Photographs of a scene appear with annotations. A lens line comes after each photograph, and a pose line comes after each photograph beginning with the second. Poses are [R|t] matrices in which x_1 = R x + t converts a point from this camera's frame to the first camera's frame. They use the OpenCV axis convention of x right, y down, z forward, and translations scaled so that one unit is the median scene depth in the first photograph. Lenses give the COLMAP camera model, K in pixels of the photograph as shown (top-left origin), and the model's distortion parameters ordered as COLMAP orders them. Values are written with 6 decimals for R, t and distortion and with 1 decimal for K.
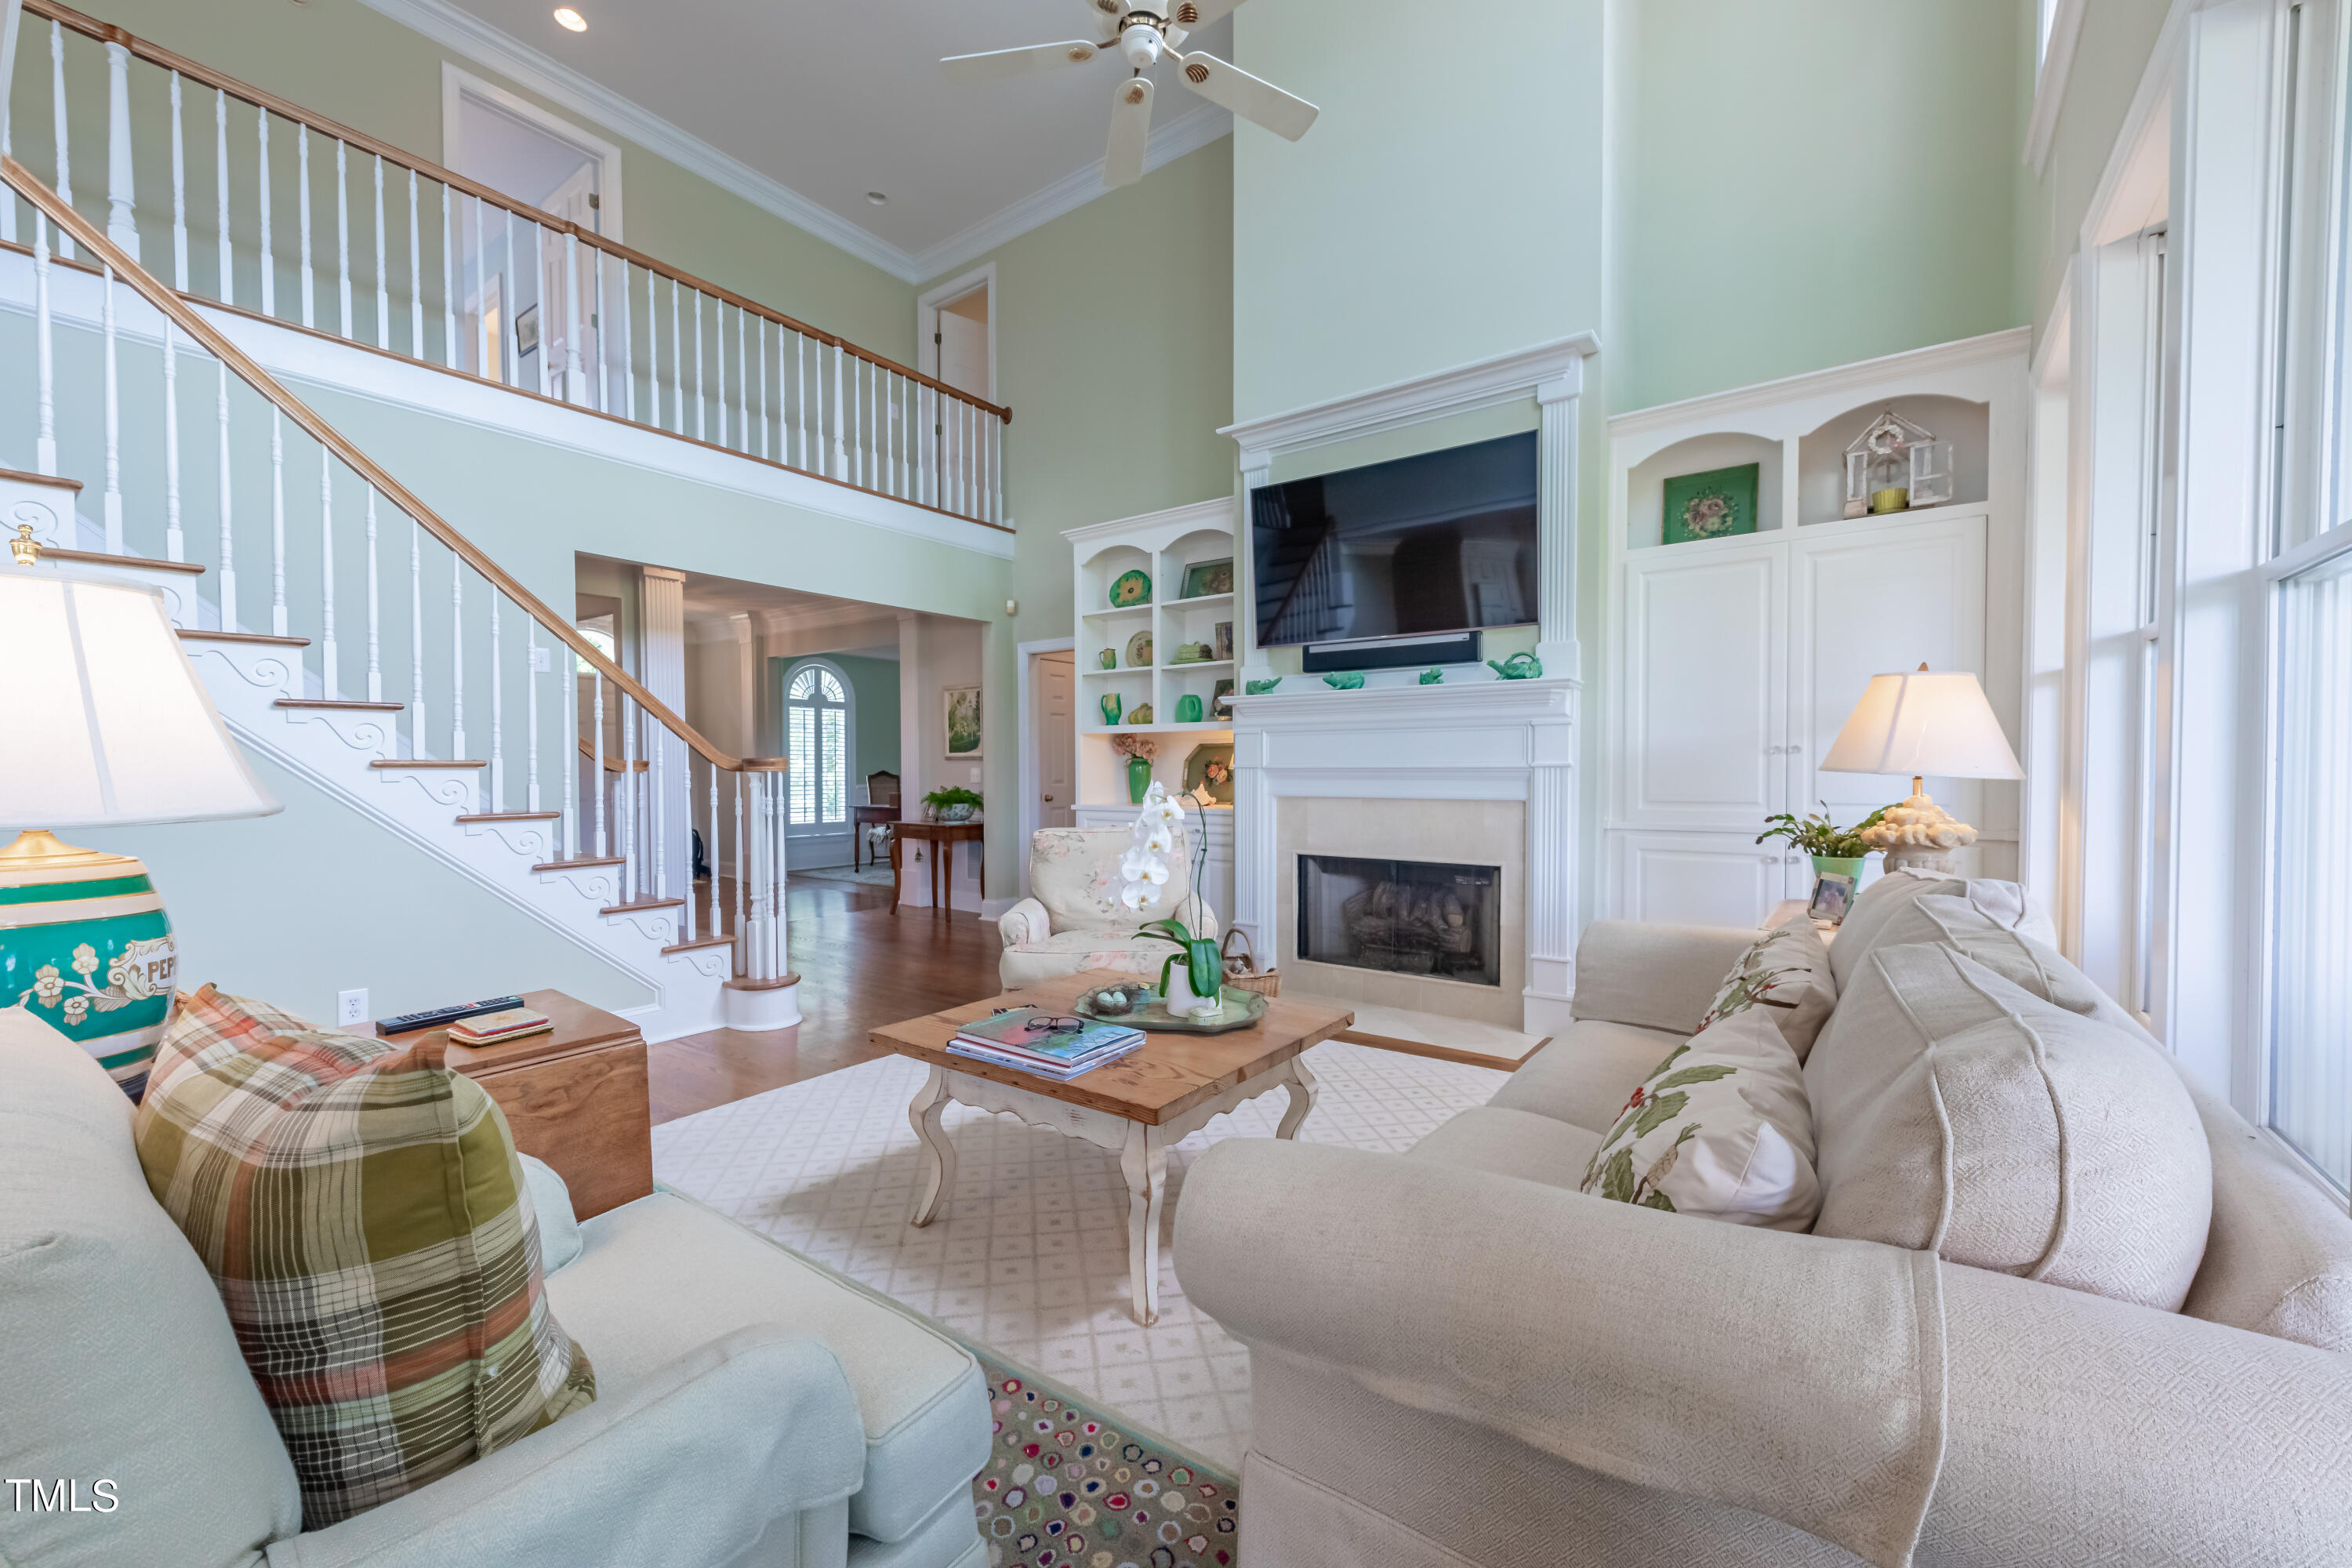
lens RADIAL K [[938.8, 0, 1174.7], [0, 938.8, 789.0], [0, 0, 1]] dist [0.005651, -0.002564]
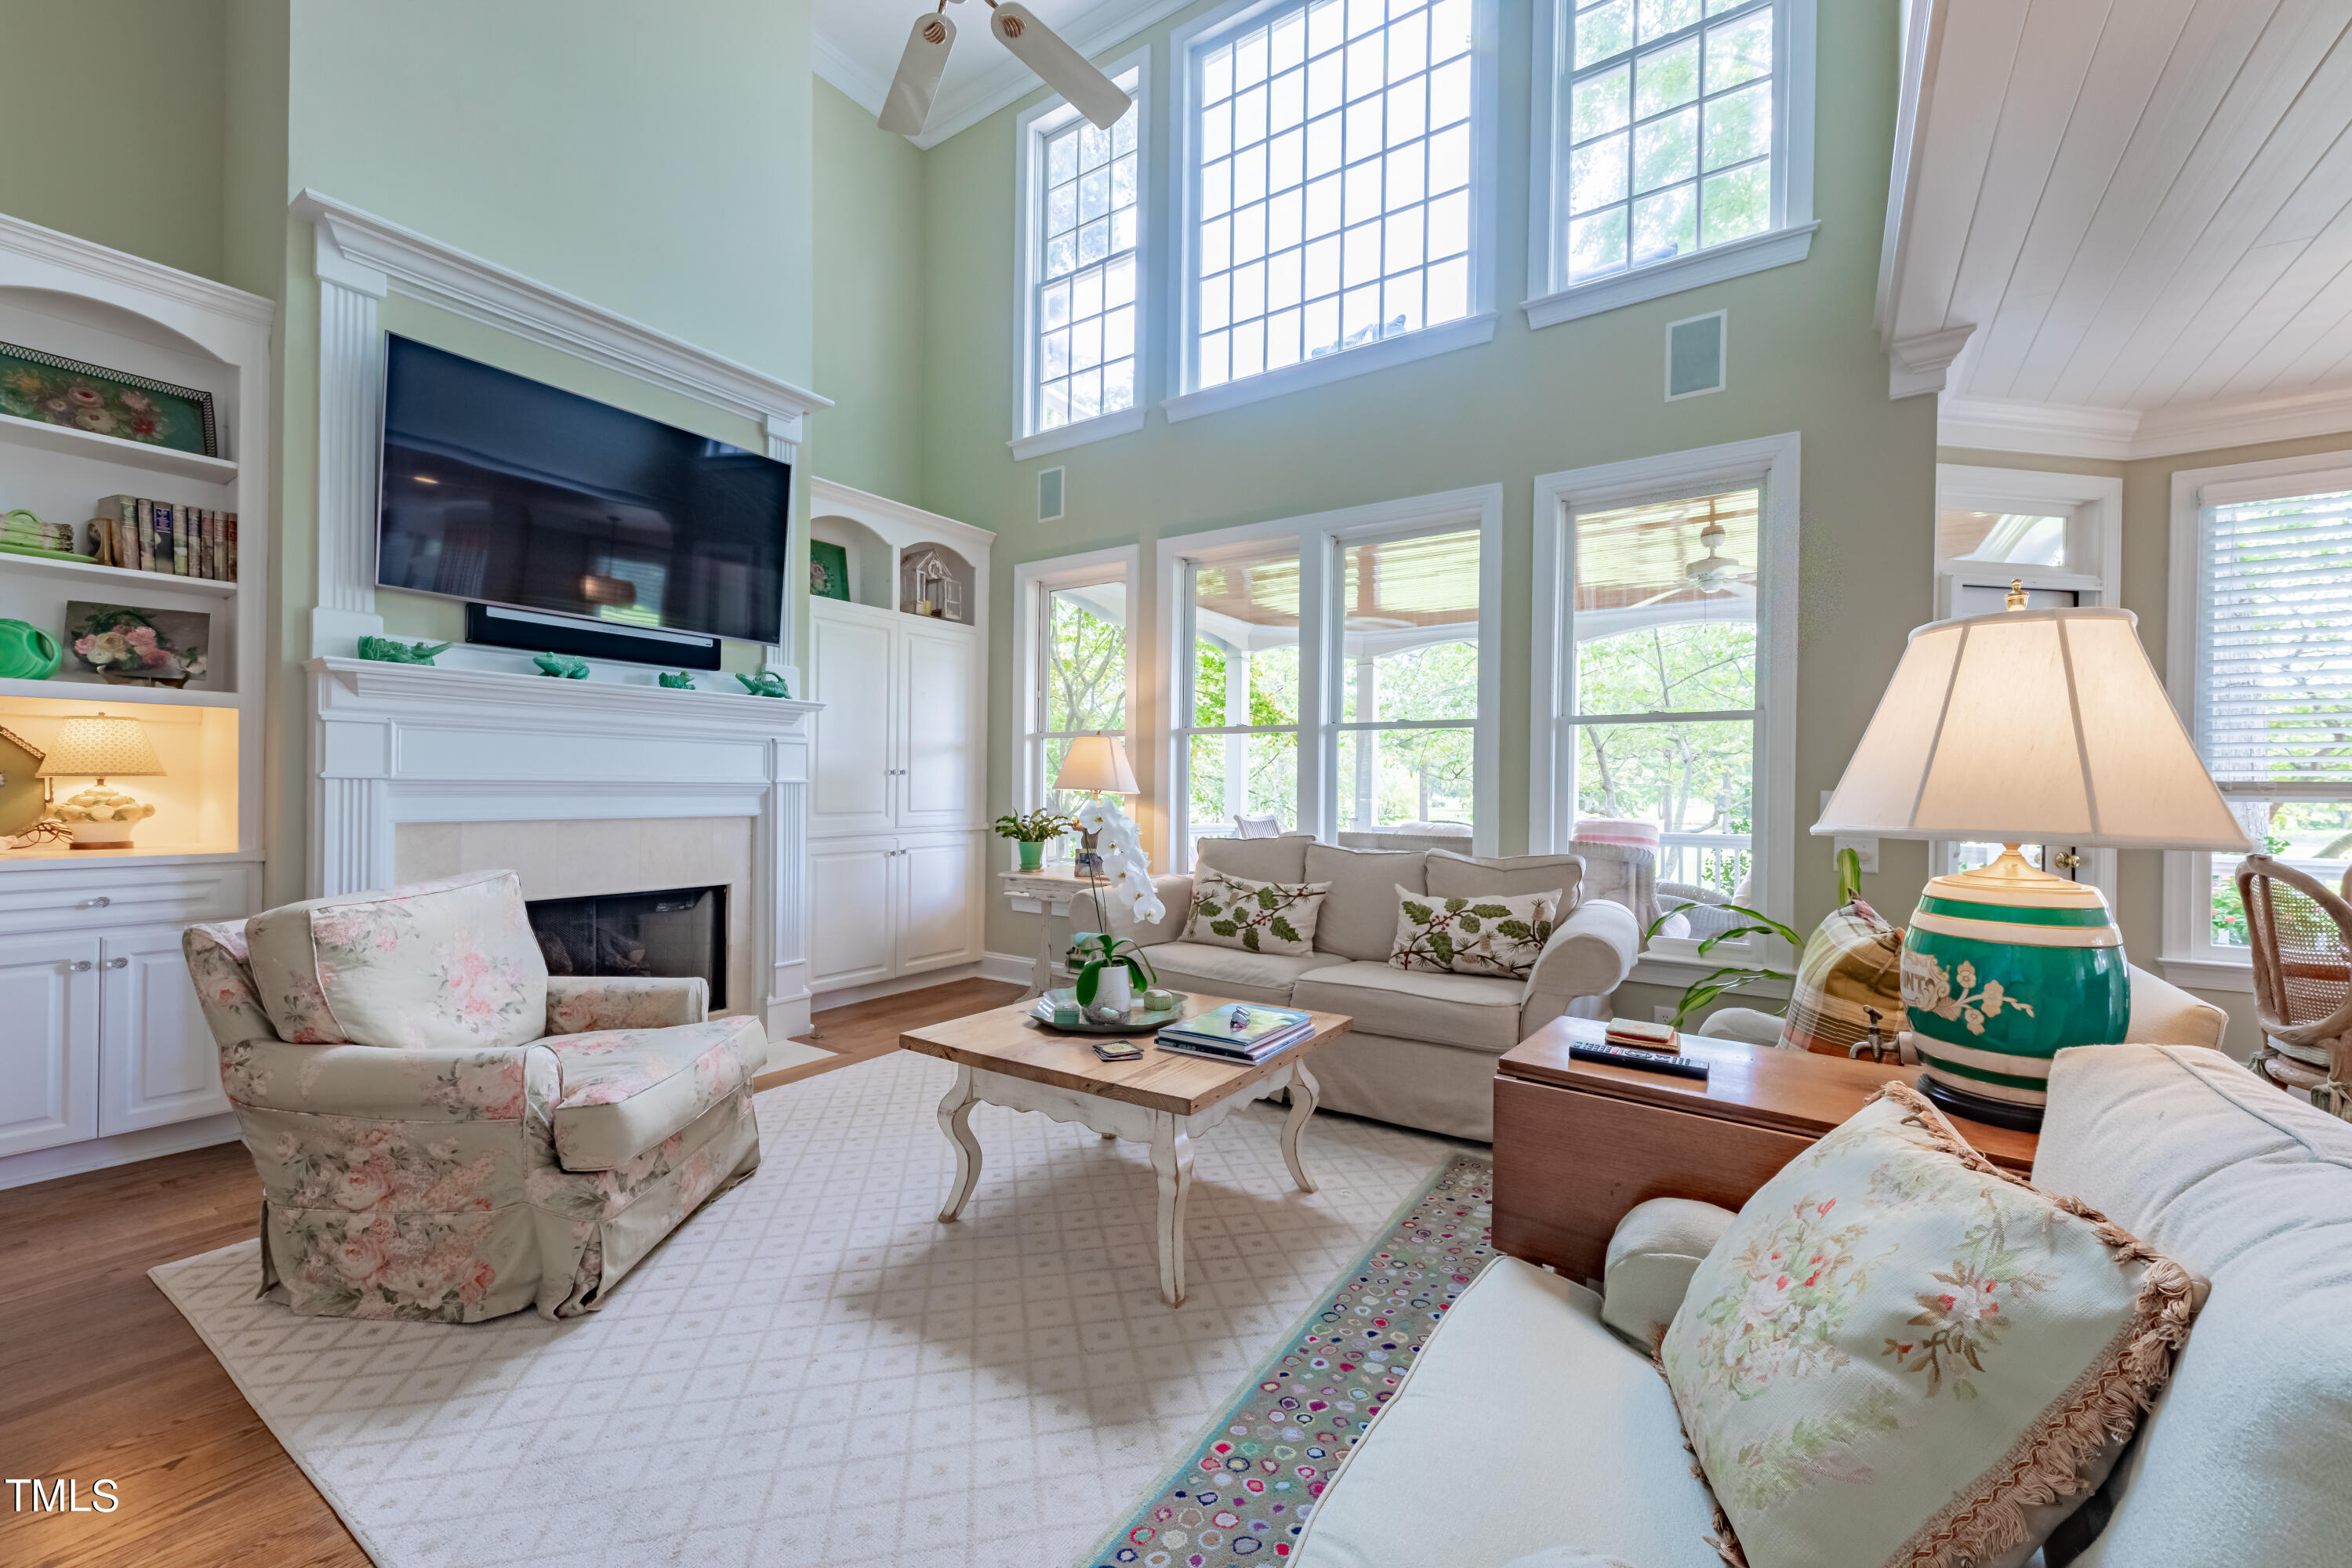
lens RADIAL K [[938.8, 0, 1181.6], [0, 938.8, 782.5], [0, 0, 1]] dist [0.005651, -0.002564]
pose [[-0.052653, 0.005920, 0.998595, -0.563946], [0.011069, 0.999924, -0.005344, -0.011227], [-0.998552, 0.010772, -0.052715, 0.503973]]
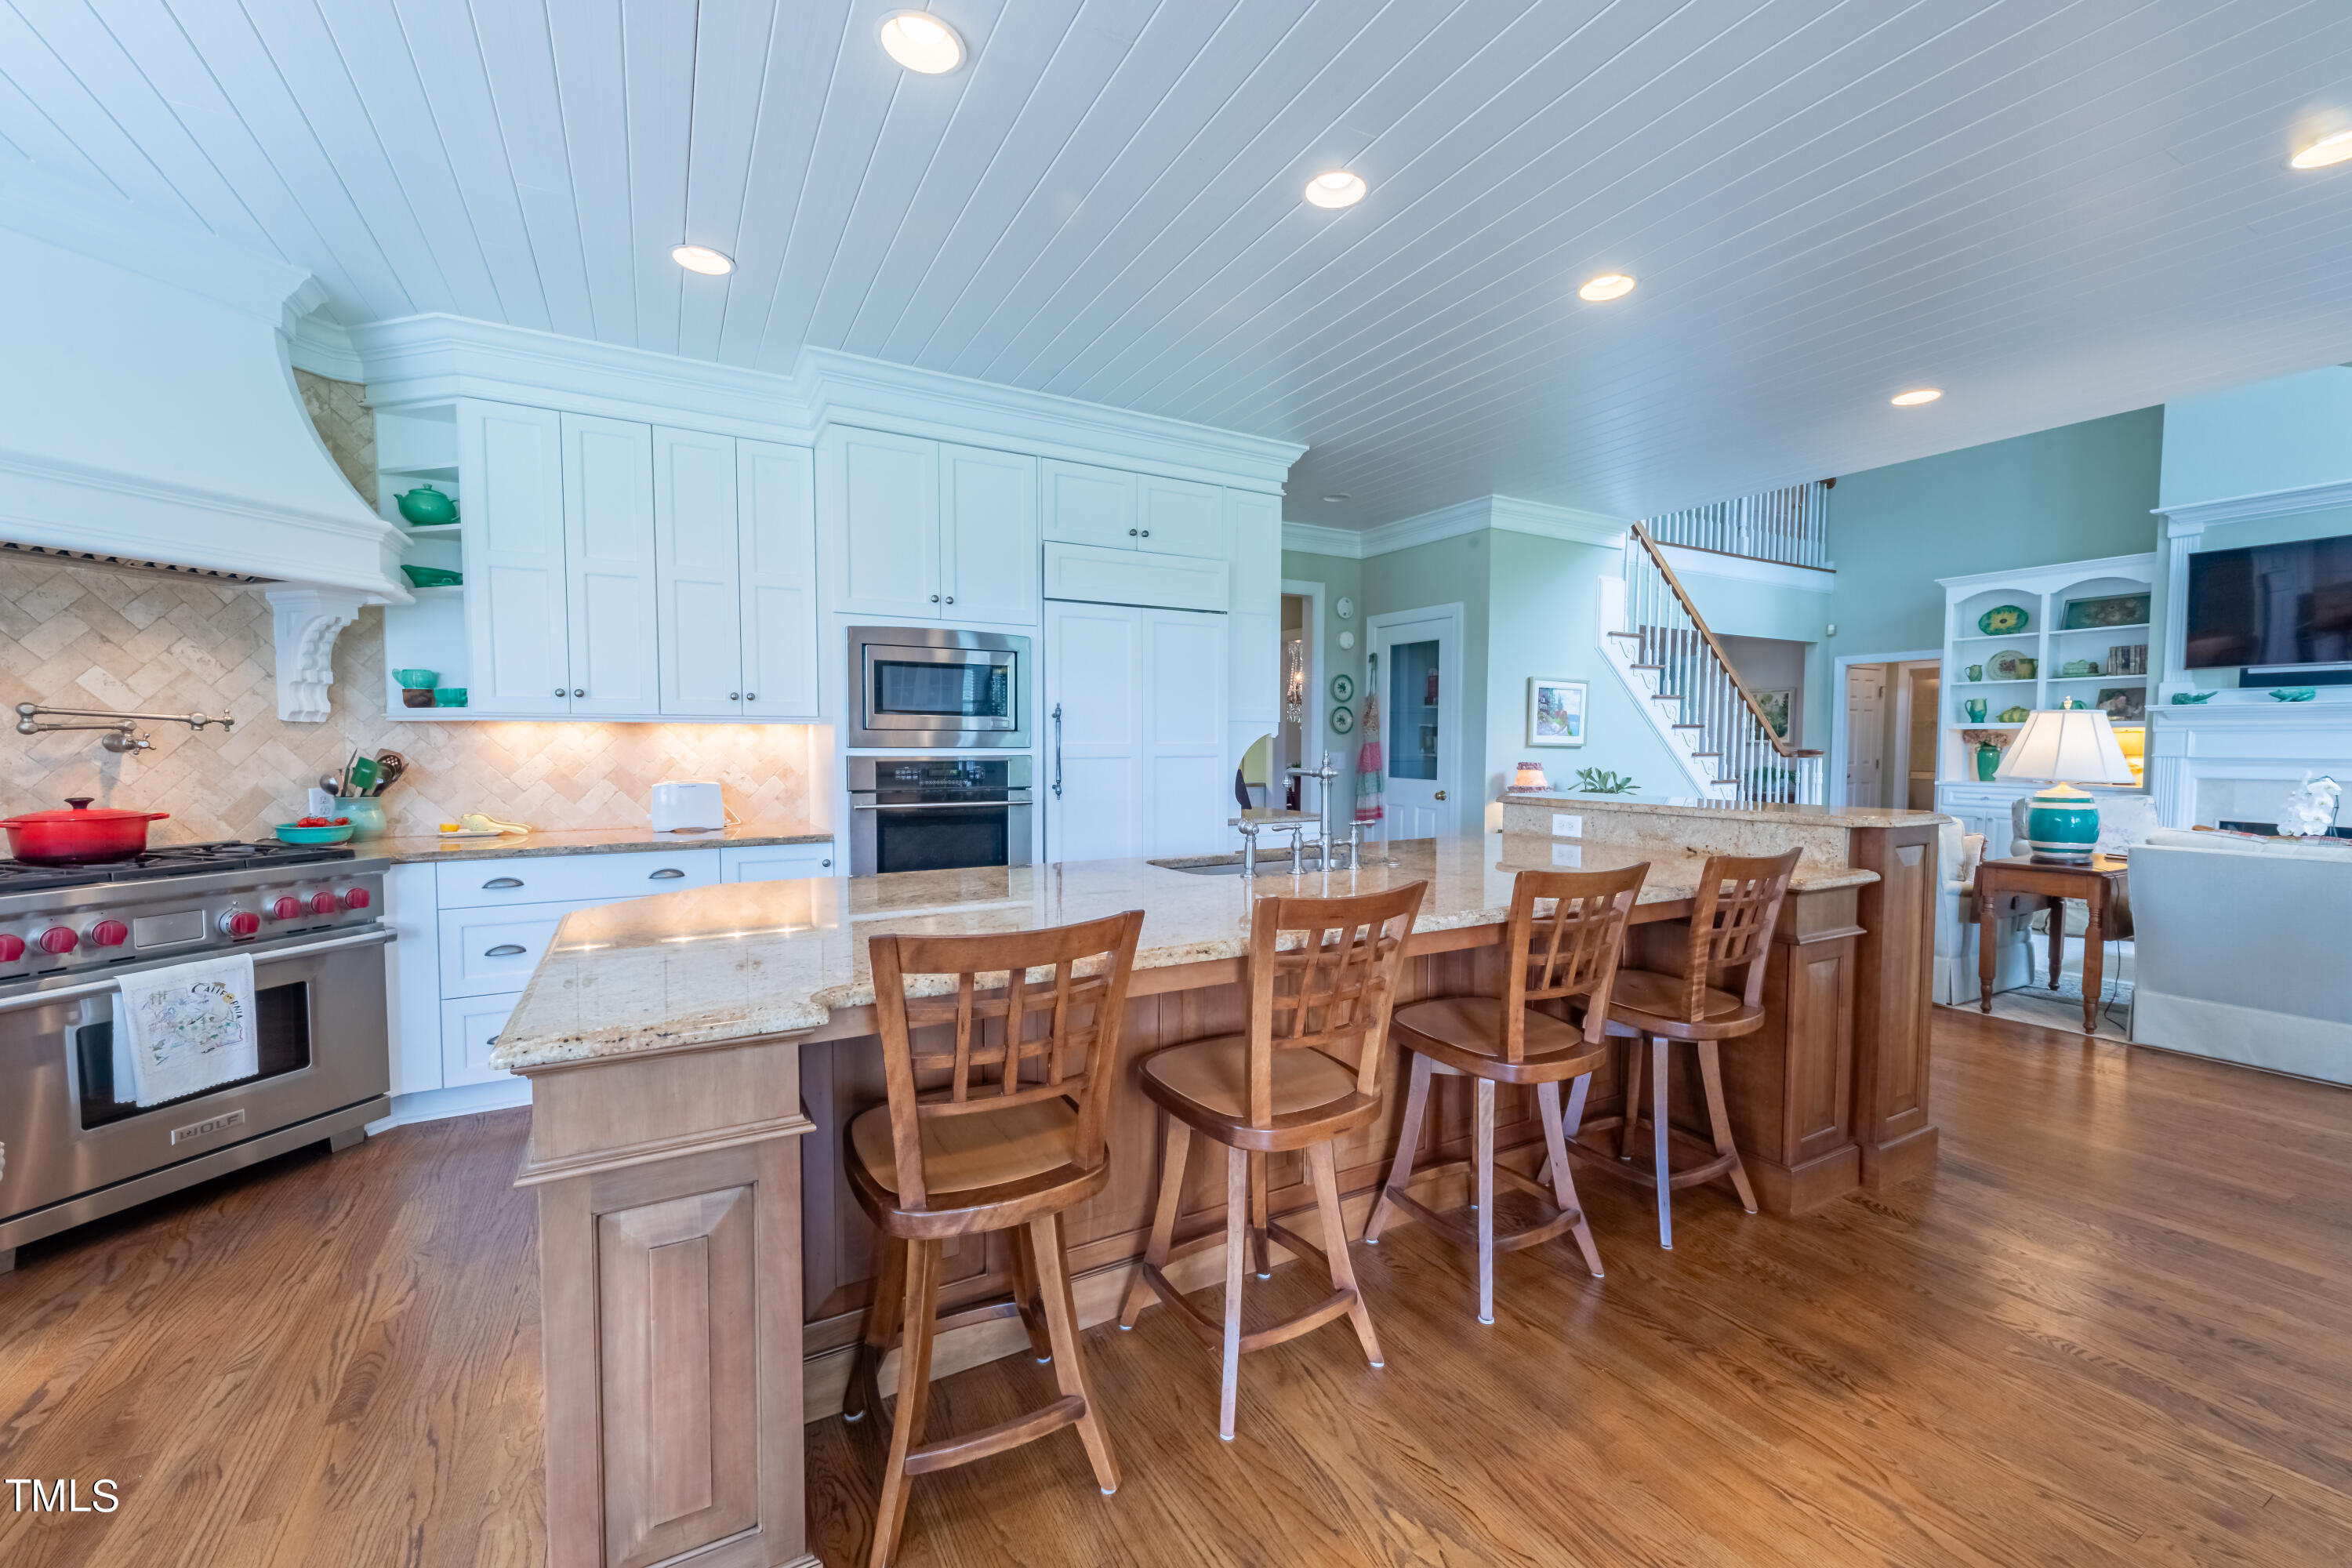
lens RADIAL K [[938.8, 0, 1177.3], [0, 938.8, 780.6], [0, 0, 1]] dist [0.005651, -0.002564]
pose [[0.911234, 0.025137, -0.411121, -0.684625], [-0.018885, 0.999636, 0.019264, 0.013494], [0.411456, -0.009790, 0.911377, -0.858686]]
